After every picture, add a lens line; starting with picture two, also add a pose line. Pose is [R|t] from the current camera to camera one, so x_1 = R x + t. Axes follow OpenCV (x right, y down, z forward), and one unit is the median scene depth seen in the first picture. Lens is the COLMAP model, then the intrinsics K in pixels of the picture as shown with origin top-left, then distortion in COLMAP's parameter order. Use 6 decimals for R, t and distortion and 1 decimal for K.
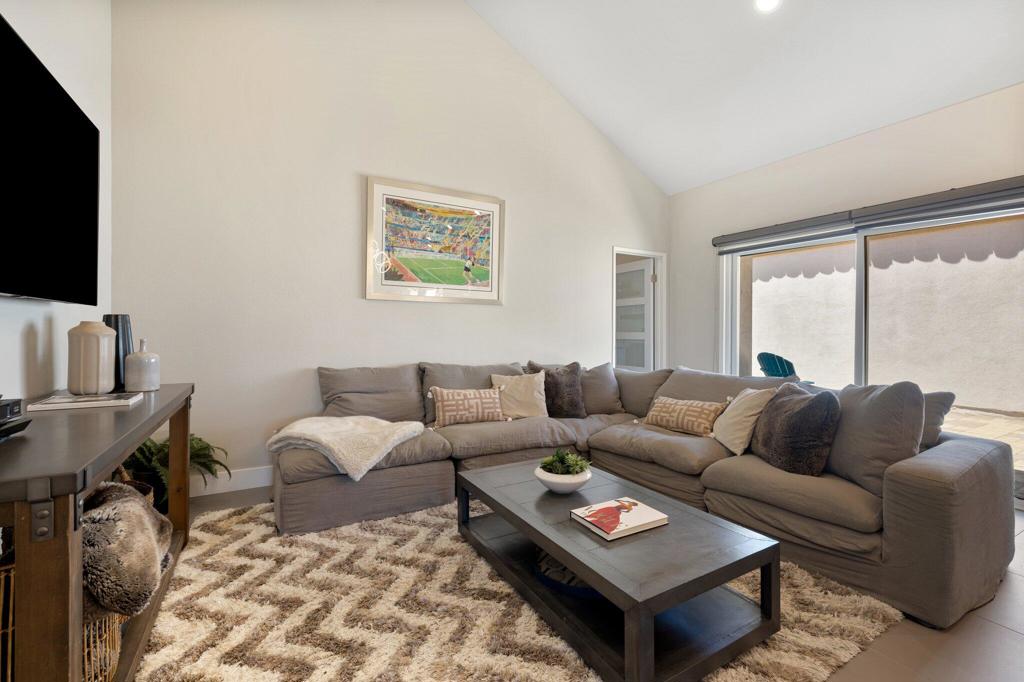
lens RADIAL K [[438.9, 0, 513.9], [0, 438.9, 330.3], [0, 0, 1]] dist [0.001906, 0.000123]
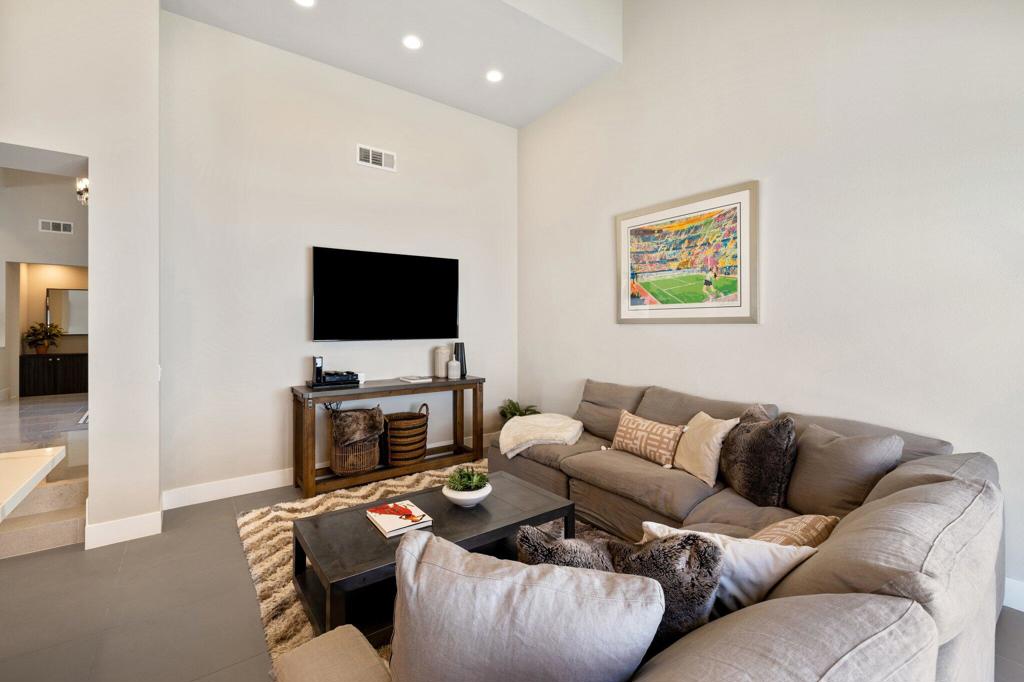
lens RADIAL K [[438.9, 0, 513.9], [0, 438.9, 330.3], [0, 0, 1]] dist [0.001906, 0.000123]
pose [[0.121908, -0.004683, -0.992530, 0.746543], [0.000782, 0.999989, -0.004622, -0.048894], [0.992541, -0.000212, 0.121911, 0.579213]]
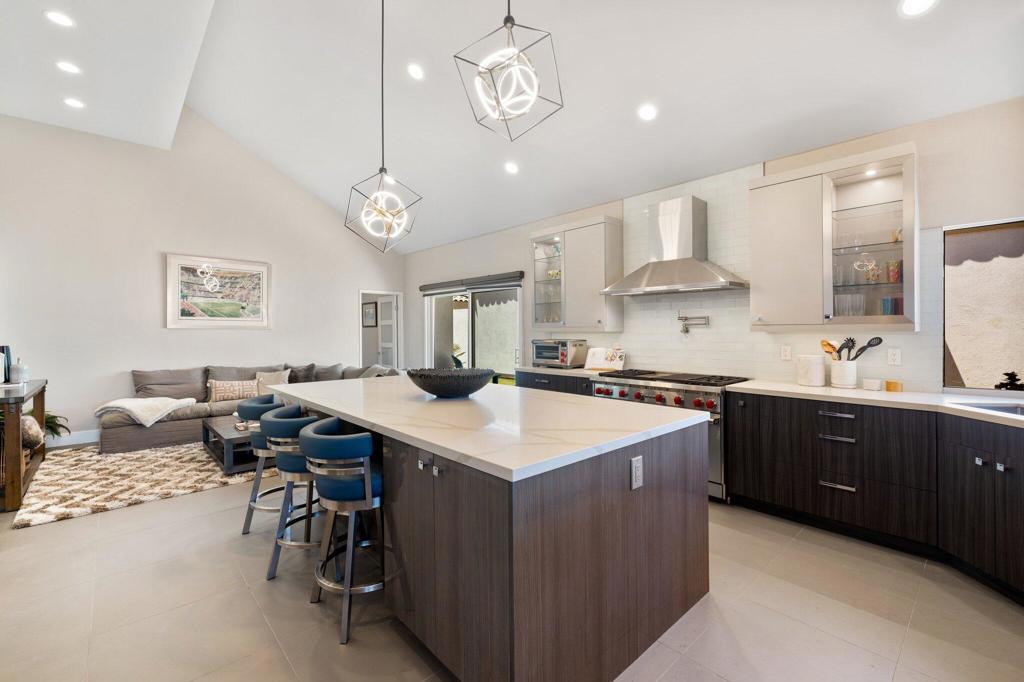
lens RADIAL K [[434.5, 0, 511.4], [0, 434.5, 335.5], [0, 0, 1]] dist [0.001439, -0.000353]
pose [[0.974945, -0.009988, 0.222223, 0.548634], [0.007953, 0.999918, 0.010053, -0.049417], [-0.222305, -0.008033, 0.974944, -0.860120]]
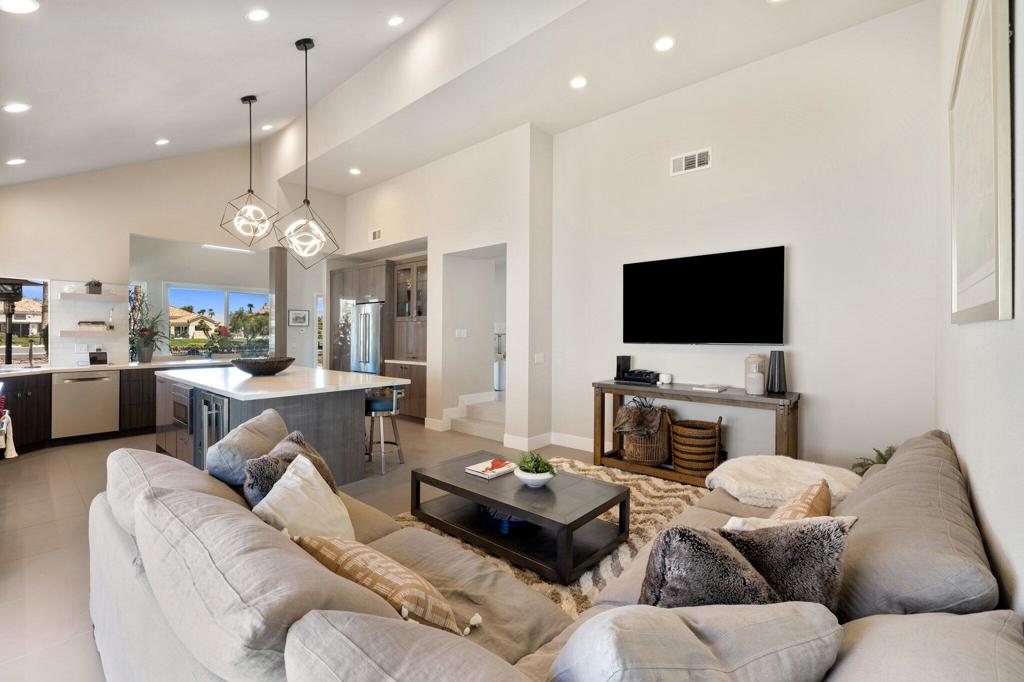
lens RADIAL K [[438.9, 0, 513.9], [0, 438.9, 330.3], [0, 0, 1]] dist [0.001906, 0.000123]
pose [[-0.945880, -0.005655, -0.324466, 0.359579], [-0.004822, 0.999983, -0.003371, -0.058741], [0.324480, -0.001624, -0.945891, 1.324342]]
